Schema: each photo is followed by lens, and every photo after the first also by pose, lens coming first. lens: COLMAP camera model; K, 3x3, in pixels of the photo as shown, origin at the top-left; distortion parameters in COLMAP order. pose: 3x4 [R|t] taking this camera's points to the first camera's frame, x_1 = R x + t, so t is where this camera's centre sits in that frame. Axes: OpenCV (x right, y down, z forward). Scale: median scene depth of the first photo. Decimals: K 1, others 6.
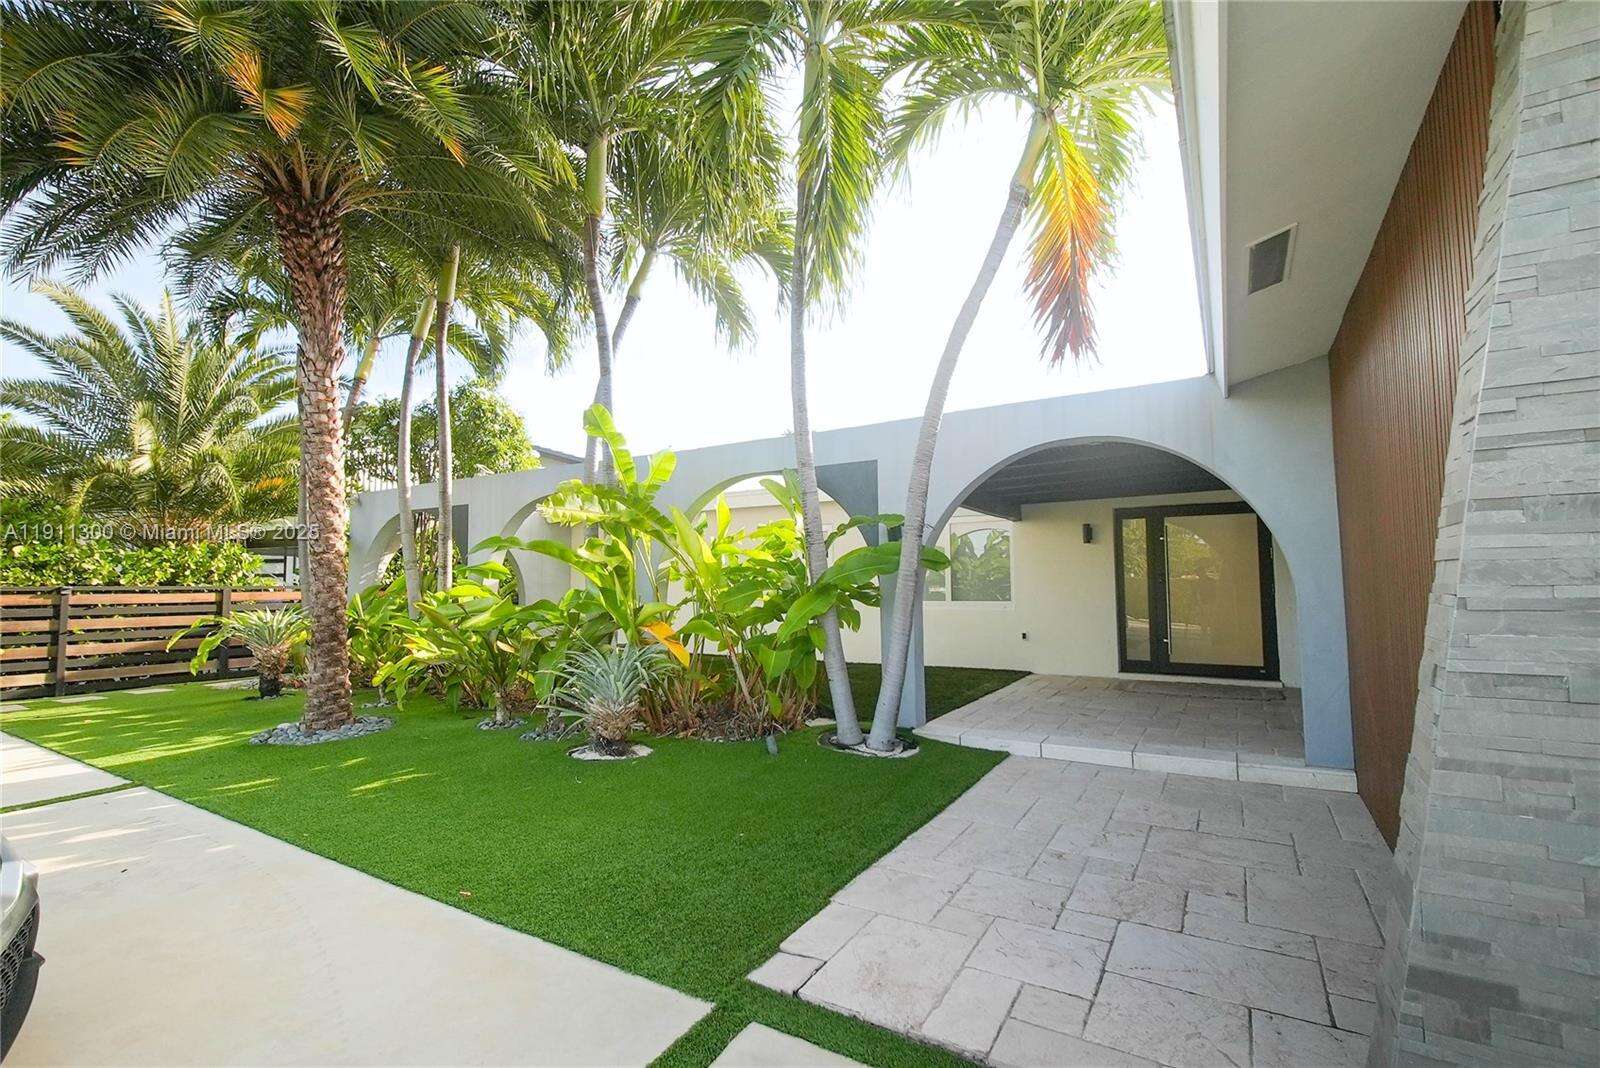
lens RADIAL K [[704.6, 0, 797.5], [0, 704.6, 536.7], [0, 0, 1]] dist [0.002874, -0.000465]
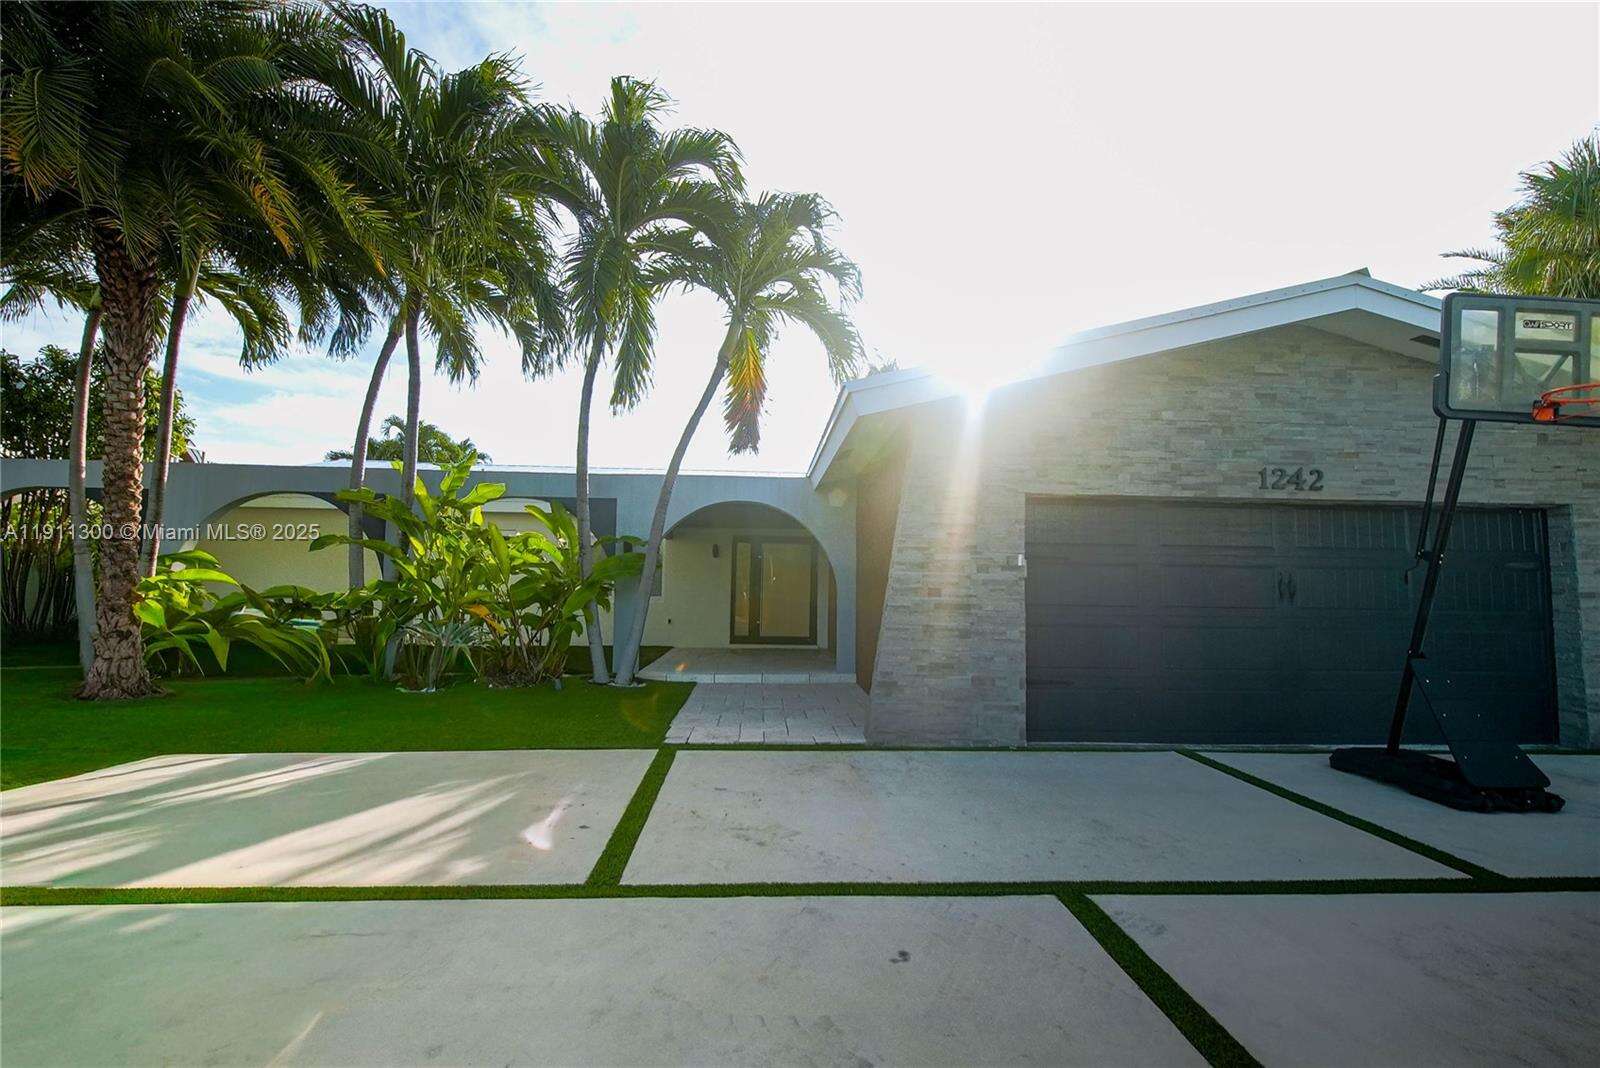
lens RADIAL K [[704.6, 0, 797.5], [0, 704.6, 536.7], [0, 0, 1]] dist [0.002874, -0.000465]
pose [[0.823143, 0.061730, 0.564469, -0.432534], [-0.059441, 0.997979, -0.022459, -0.018397], [-0.564715, -0.015065, 0.825148, -0.484611]]
